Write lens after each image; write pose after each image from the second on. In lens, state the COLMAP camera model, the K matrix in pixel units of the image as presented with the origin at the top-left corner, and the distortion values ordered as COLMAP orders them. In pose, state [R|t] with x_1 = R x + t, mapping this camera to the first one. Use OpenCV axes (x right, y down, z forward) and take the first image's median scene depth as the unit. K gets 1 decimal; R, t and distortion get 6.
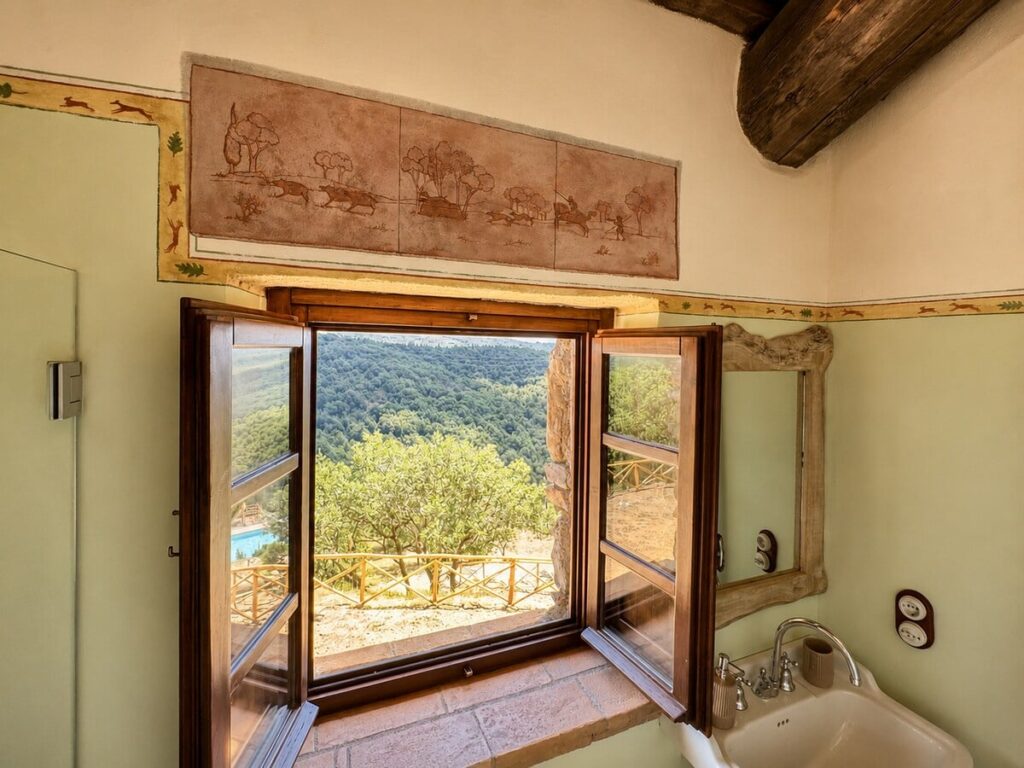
lens RADIAL K [[463.9, 0, 531.8], [0, 463.9, 350.3], [0, 0, 1]] dist [-0.000960, -0.000113]
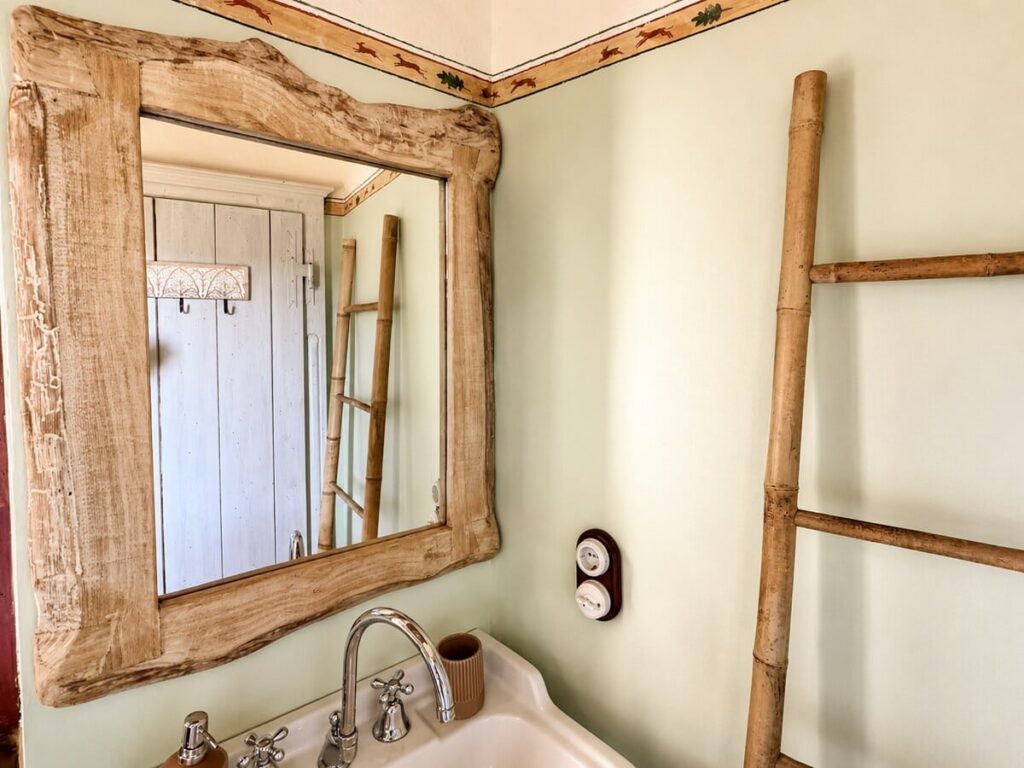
lens RADIAL K [[541.5, 0, 533.9], [0, 541.5, 353.7], [0, 0, 1]] dist [-0.000037, -0.000257]
pose [[0.949302, -0.034636, 0.312451, 0.503010], [0.018481, 0.998342, 0.054519, 0.236345], [-0.313821, -0.045981, 0.948368, 0.345224]]
